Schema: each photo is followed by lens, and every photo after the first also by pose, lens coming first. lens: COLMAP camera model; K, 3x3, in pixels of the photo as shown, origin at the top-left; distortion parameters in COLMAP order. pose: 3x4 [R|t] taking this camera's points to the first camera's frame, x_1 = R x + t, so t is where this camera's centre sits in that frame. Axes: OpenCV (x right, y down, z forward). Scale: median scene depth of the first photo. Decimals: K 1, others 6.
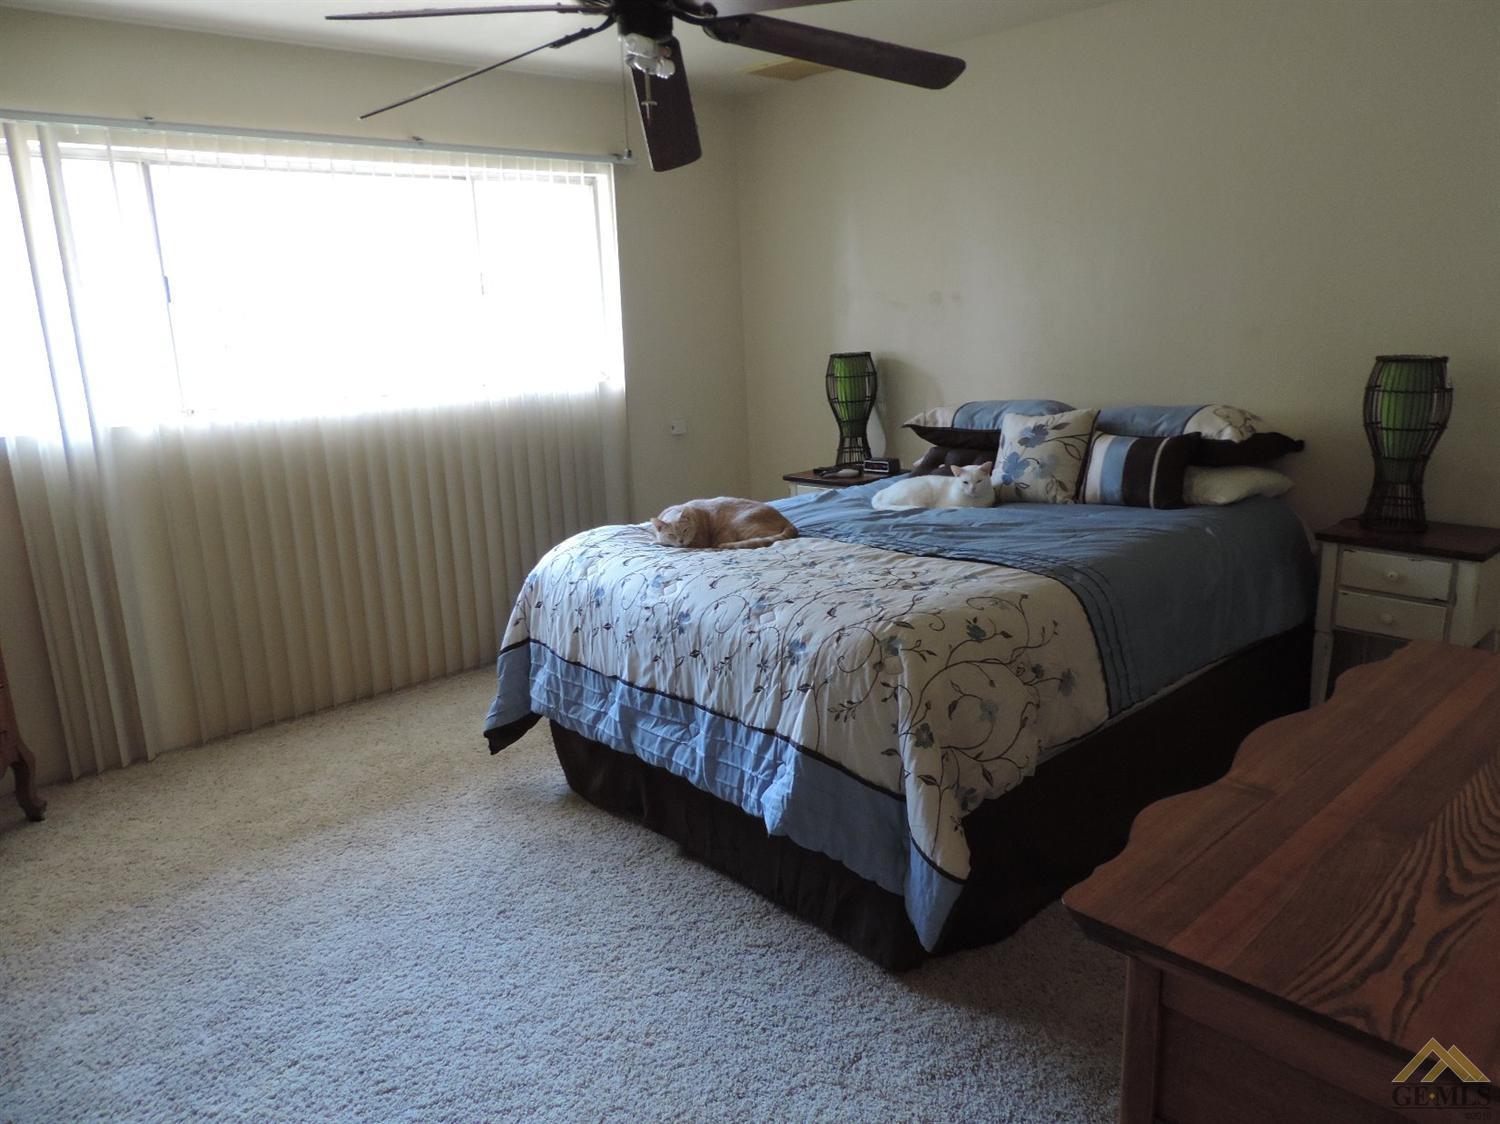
lens RADIAL K [[1059.0, 0, 759.6], [0, 1059.0, 559.3], [0, 0, 1]] dist [-0.006823, -0.001509]
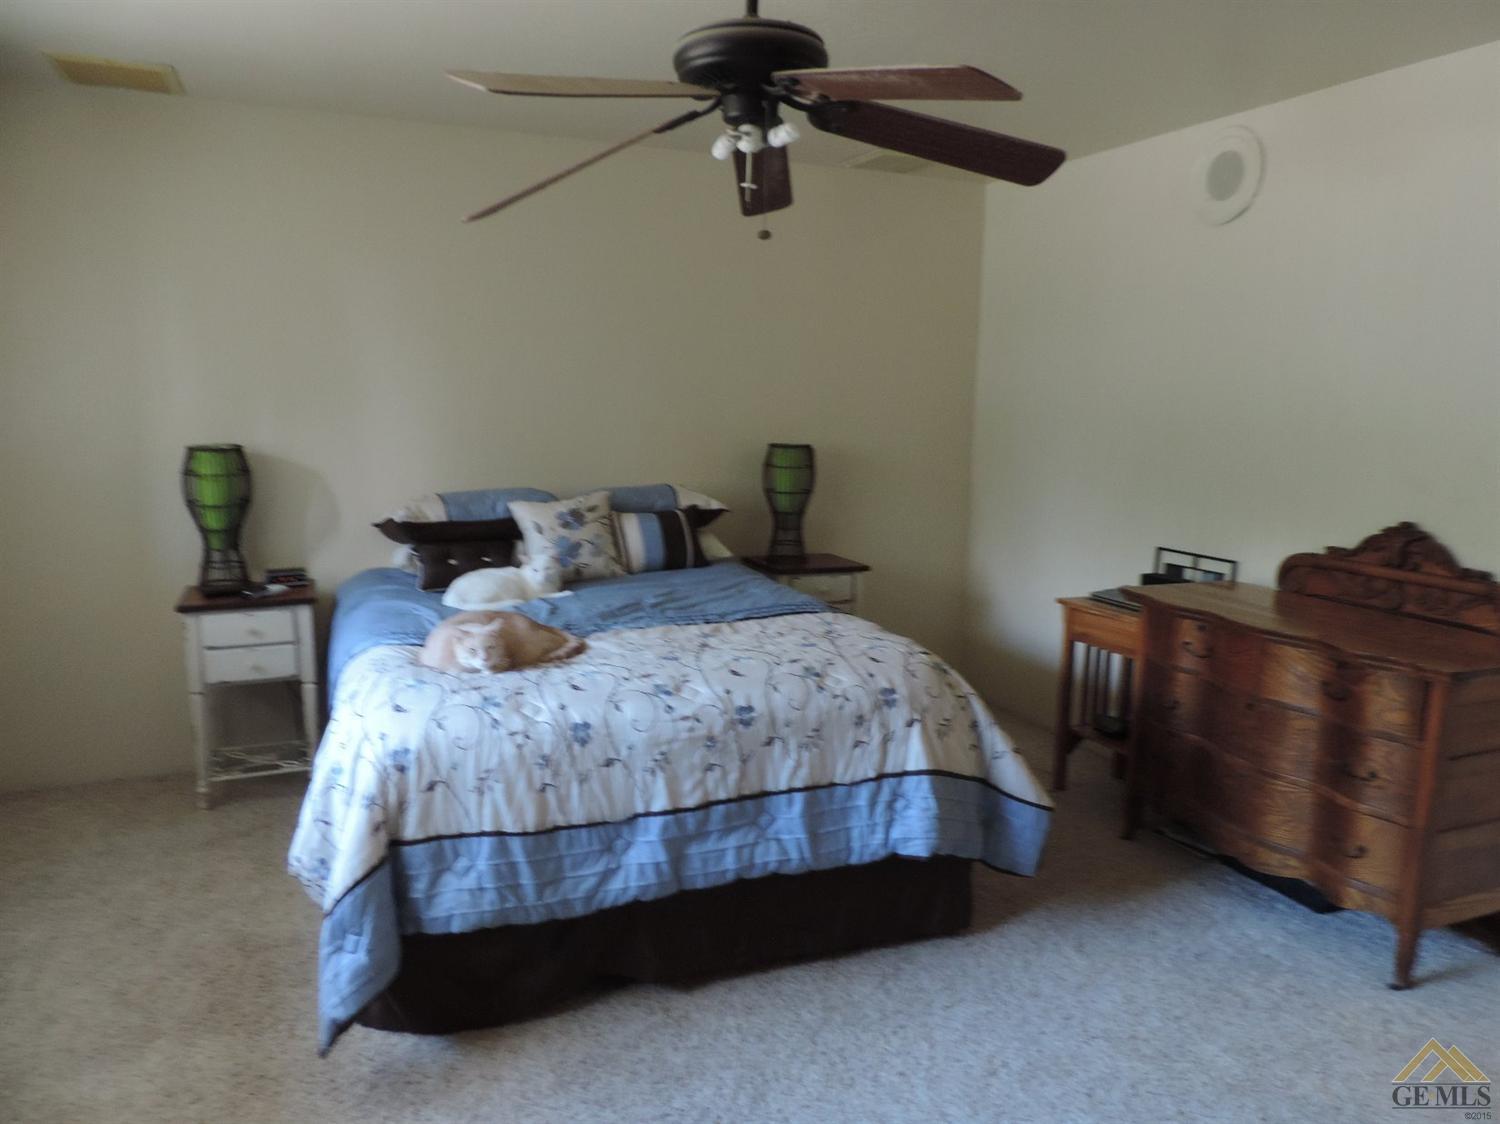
lens RADIAL K [[1059.0, 0, 760.2], [0, 1059.0, 564.8], [0, 0, 1]] dist [-0.006823, -0.001509]
pose [[0.352377, -0.105788, 0.929860, -0.881073], [0.187229, 0.981473, 0.040708, -0.103384], [-0.916938, 0.159752, 0.365655, 0.576634]]
